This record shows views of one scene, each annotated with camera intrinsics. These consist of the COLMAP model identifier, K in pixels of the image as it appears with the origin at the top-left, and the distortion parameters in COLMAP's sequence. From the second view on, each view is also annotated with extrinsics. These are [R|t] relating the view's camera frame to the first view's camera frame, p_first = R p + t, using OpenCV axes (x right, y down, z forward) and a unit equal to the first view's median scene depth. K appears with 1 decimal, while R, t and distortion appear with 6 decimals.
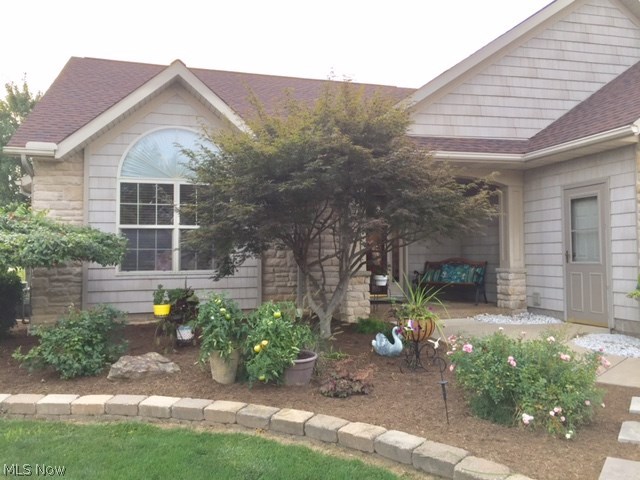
lens RADIAL K [[582.5, 0, 320.0], [0, 582.5, 240.0], [0, 0, 1]] dist [0.000756, -0.001087]
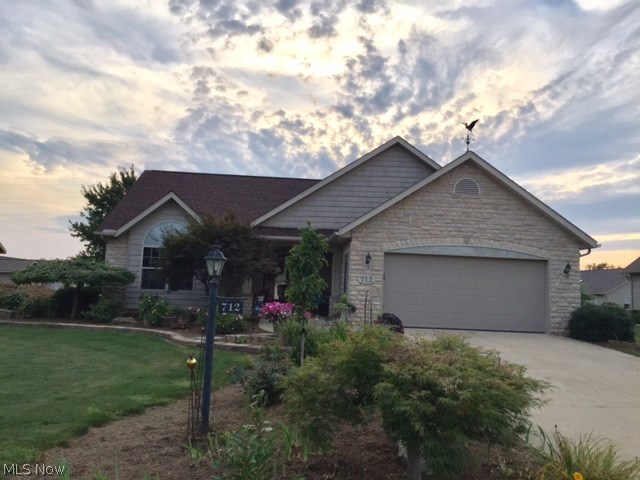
lens RADIAL K [[582.5, 0, 320.0], [0, 582.5, 240.0], [0, 0, 1]] dist [0.000756, -0.001087]
pose [[0.978835, 0.021939, -0.203471, 0.736451], [-0.035047, 0.997520, -0.061044, -0.017453], [0.201627, 0.066883, 0.977176, -0.978631]]
